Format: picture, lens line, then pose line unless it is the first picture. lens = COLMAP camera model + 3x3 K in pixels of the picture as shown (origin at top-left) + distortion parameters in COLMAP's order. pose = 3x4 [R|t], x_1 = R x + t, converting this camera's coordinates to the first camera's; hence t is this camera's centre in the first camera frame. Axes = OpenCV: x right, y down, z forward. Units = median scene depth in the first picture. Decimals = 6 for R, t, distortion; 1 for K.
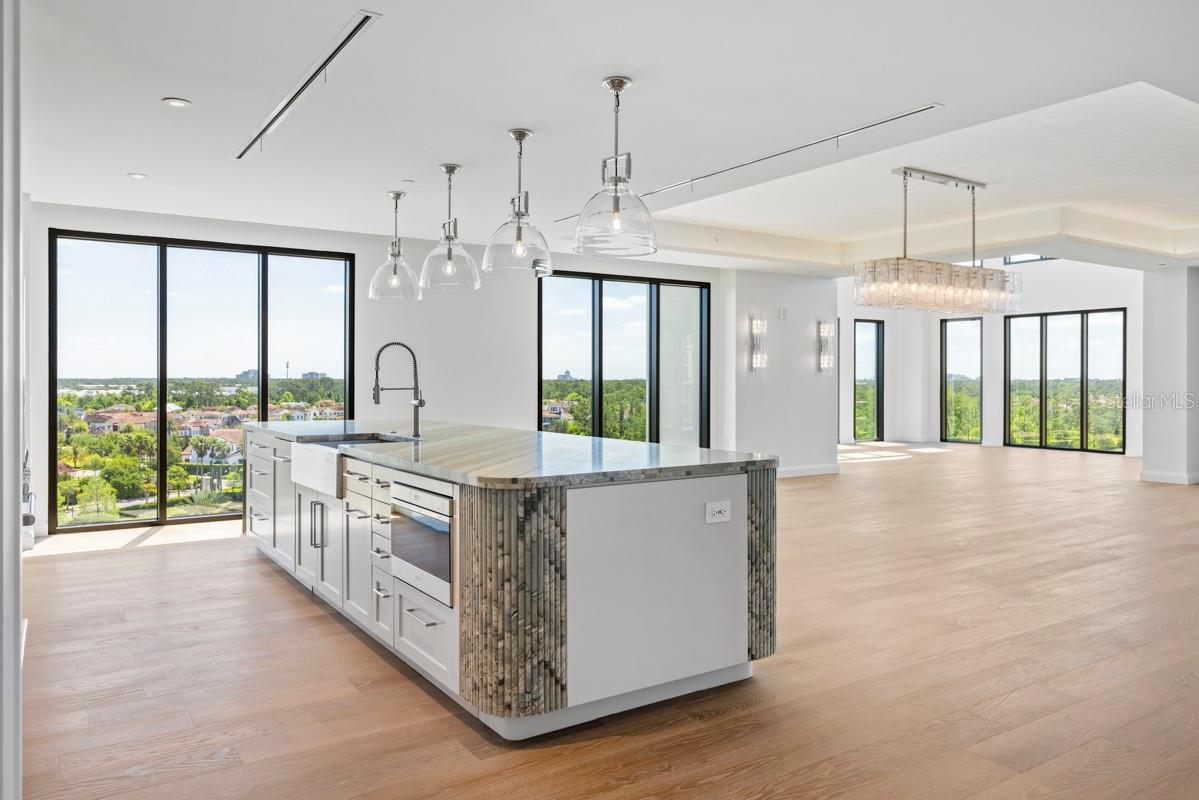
lens RADIAL K [[850.6, 0, 599.1], [0, 850.6, 380.0], [0, 0, 1]] dist [-0.001729, 0.001732]
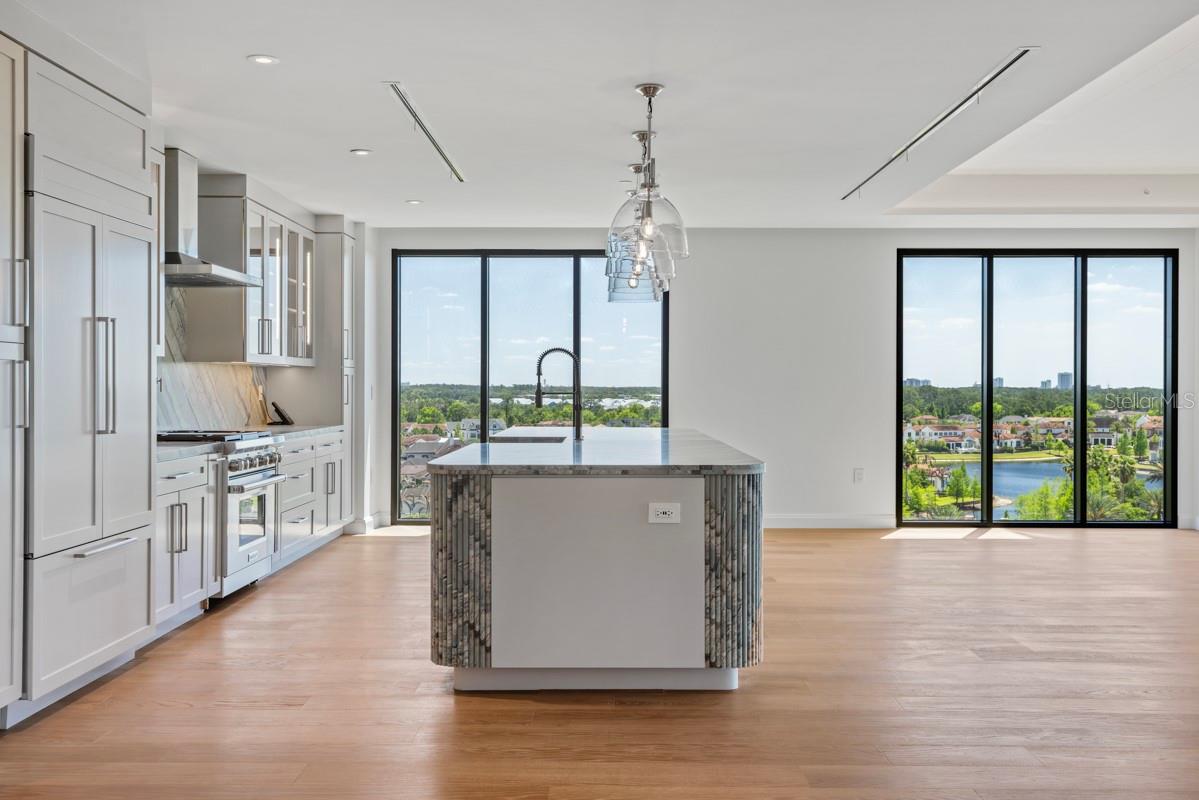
lens RADIAL K [[1146.8, 0, 596.3], [0, 1146.8, 385.0], [0, 0, 1]] dist [0.004917, 0.010942]
pose [[0.827581, -0.000065, -0.561347, 0.540271], [-0.002016, 0.999993, -0.003087, 0.004121], [0.561343, 0.003687, 0.827575, -0.117407]]
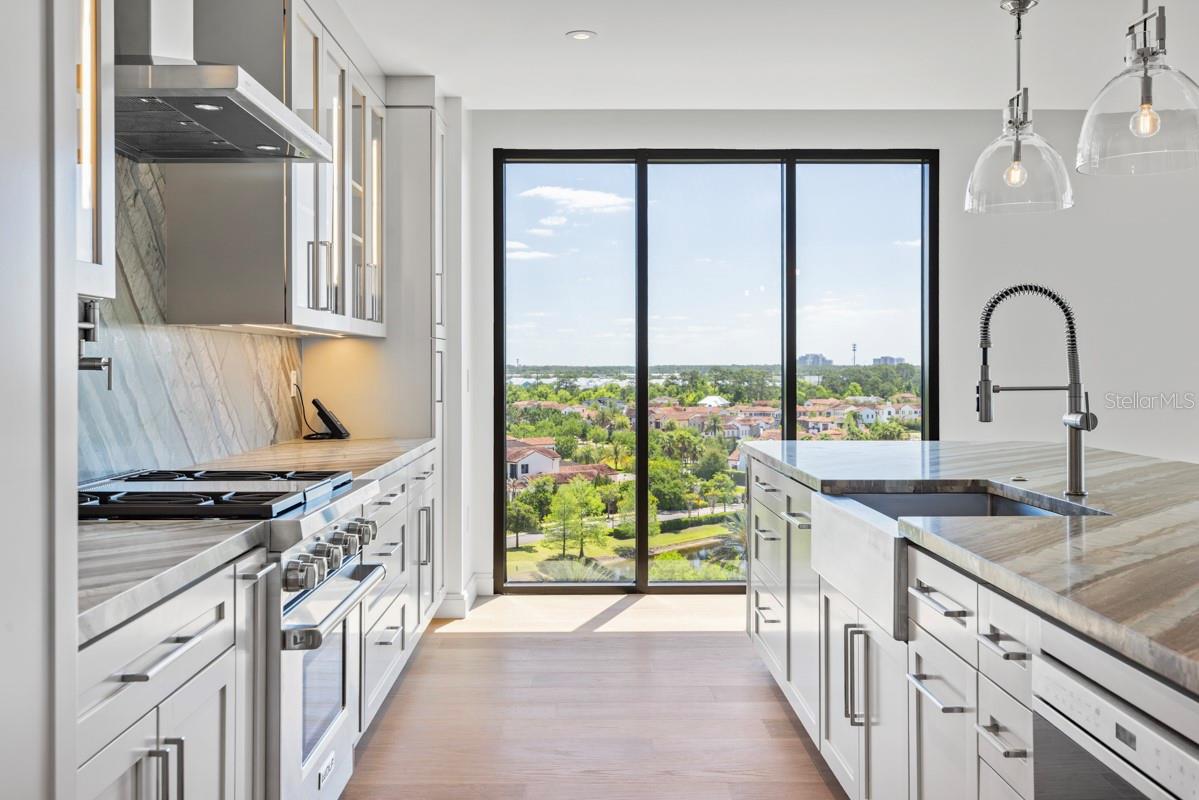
lens RADIAL K [[1151.9, 0, 598.2], [0, 1151.9, 359.8], [0, 0, 1]] dist [0.011031, 0.004787]
pose [[0.841853, -0.005776, -0.539677, -0.093182], [0.002410, 0.999973, -0.006944, -0.001057], [0.539702, 0.004545, 0.841844, 0.336139]]
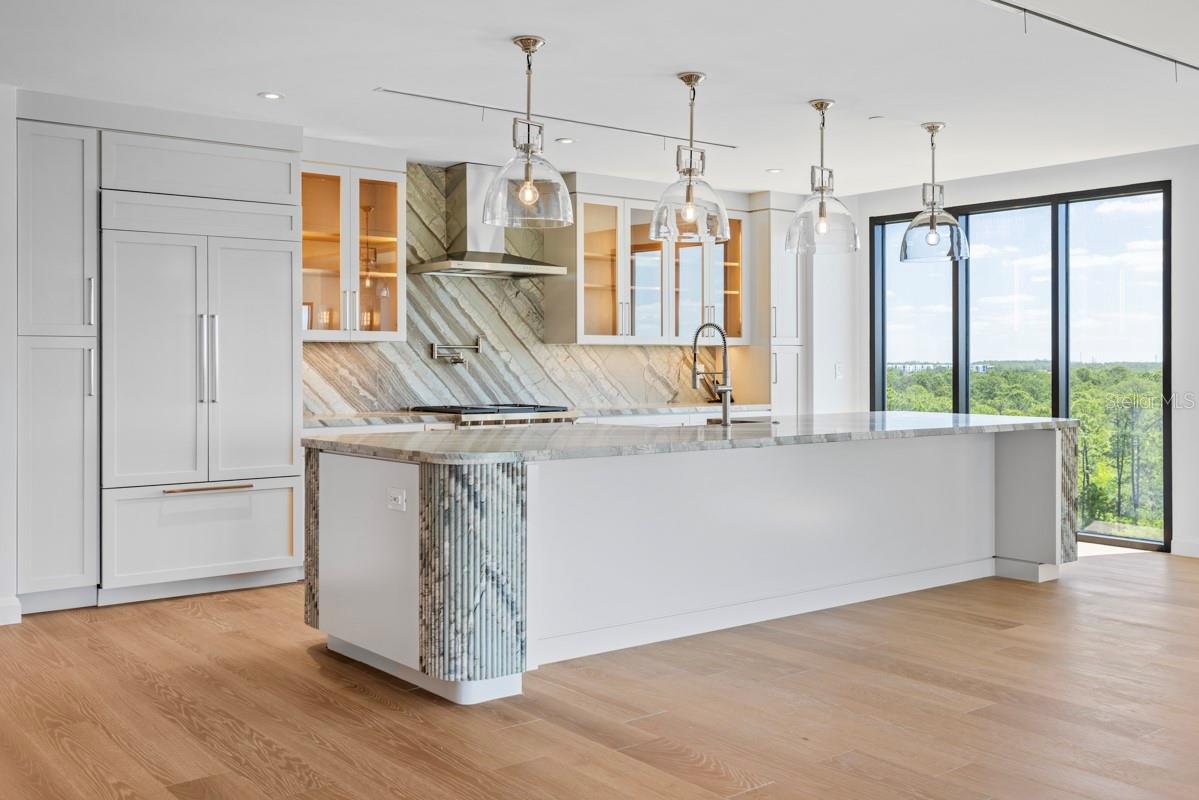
lens RADIAL K [[1151.9, 0, 598.2], [0, 1151.9, 359.8], [0, 0, 1]] dist [0.011031, 0.004787]
pose [[0.084867, -0.004393, -0.996383, 0.941394], [0.000373, 0.999990, -0.004377, 0.001412], [0.996392, 0.000000, 0.084867, 0.715442]]
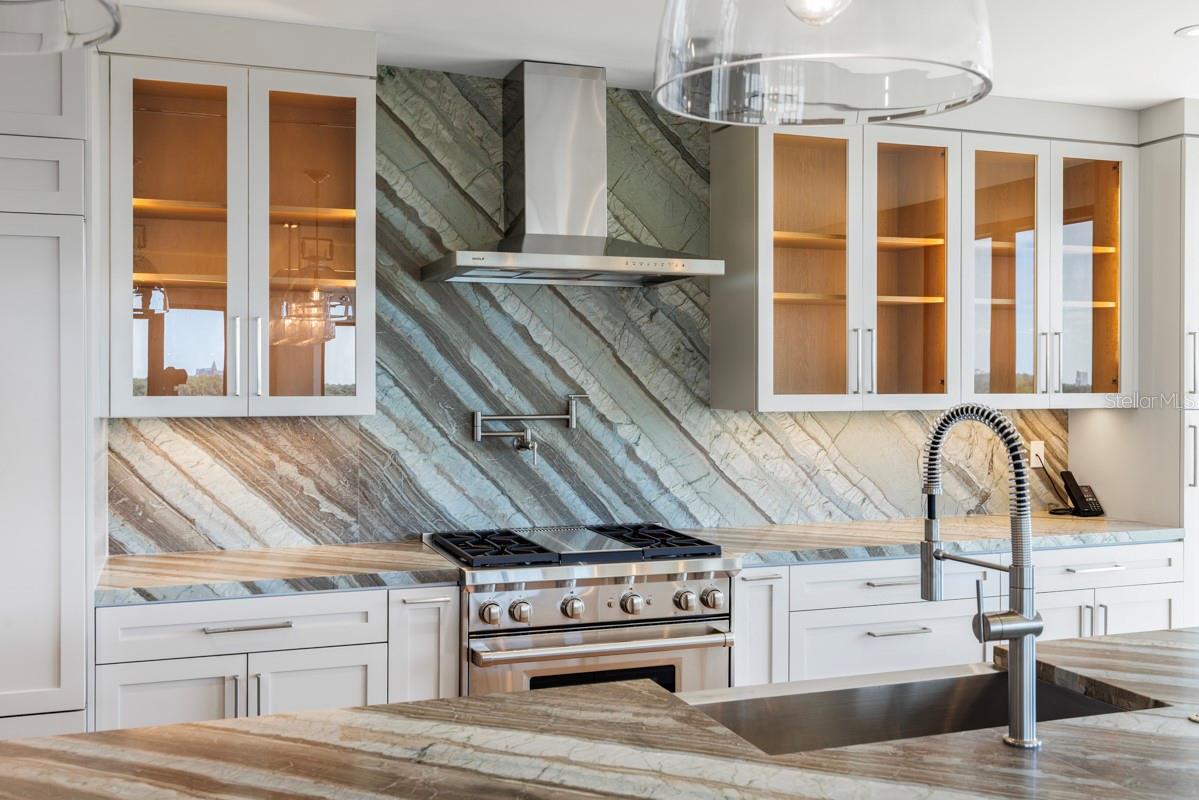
lens RADIAL K [[1146.8, 0, 596.3], [0, 1146.8, 385.0], [0, 0, 1]] dist [0.004917, 0.010942]
pose [[-0.235008, 0.003119, -0.971988, 0.172373], [-0.002892, 0.999988, 0.003909, -0.048830], [0.971989, 0.003730, -0.234996, 0.896847]]
